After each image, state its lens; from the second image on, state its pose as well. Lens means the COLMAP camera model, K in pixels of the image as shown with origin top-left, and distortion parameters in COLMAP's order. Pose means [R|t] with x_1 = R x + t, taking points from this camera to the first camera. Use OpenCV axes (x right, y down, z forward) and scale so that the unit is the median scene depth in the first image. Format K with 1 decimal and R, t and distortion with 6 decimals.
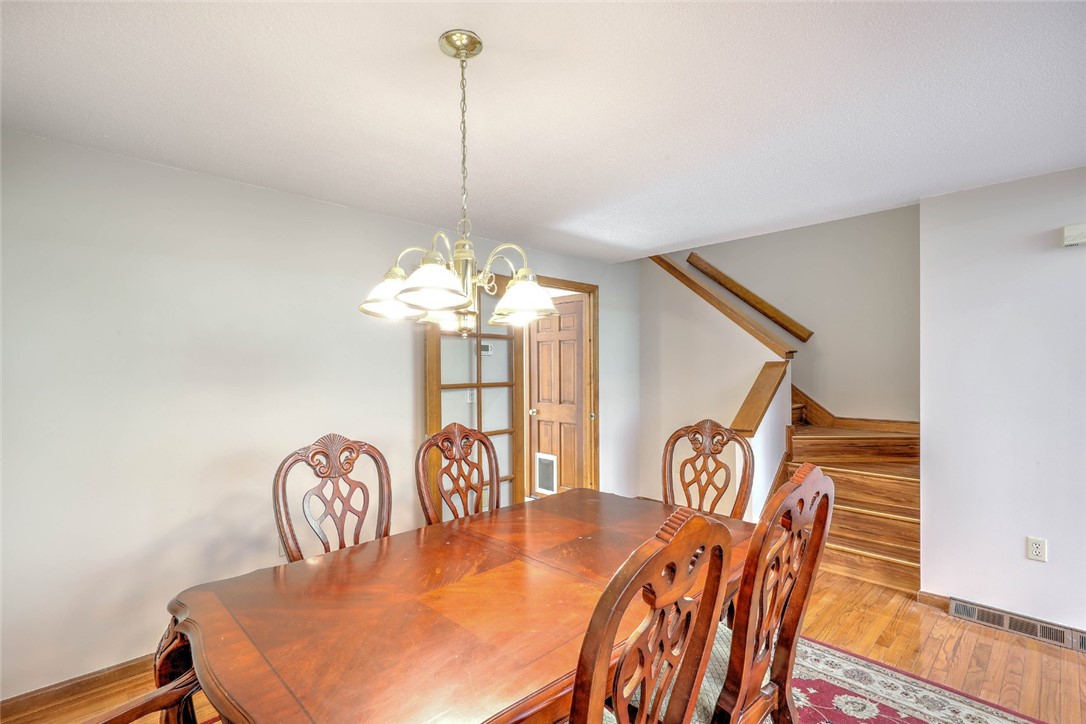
lens RADIAL K [[505.6, 0, 536.0], [0, 505.6, 358.9], [0, 0, 1]] dist [0.004124, 0.000509]
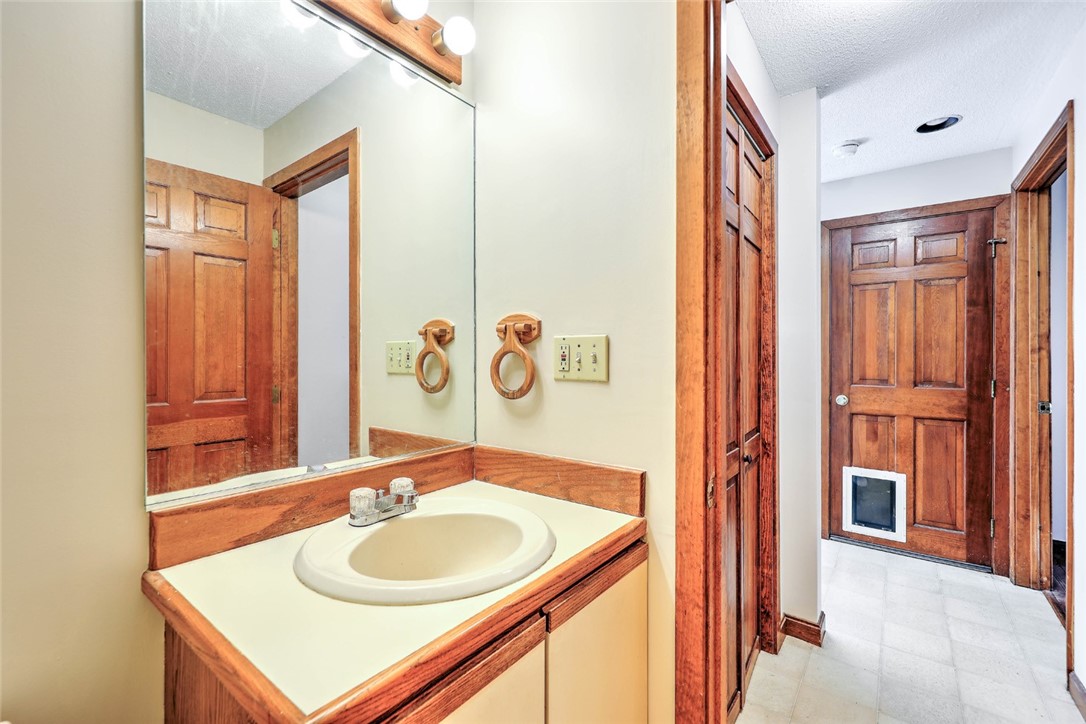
lens RADIAL K [[463.7, 0, 543.0], [0, 463.7, 356.8], [0, 0, 1]] dist [-0.000677, 0.000146]
pose [[0.990281, 0.007691, 0.138872, -0.456167], [-0.010959, 0.999680, 0.022782, 0.045807], [-0.138652, -0.024083, 0.990048, 0.515677]]
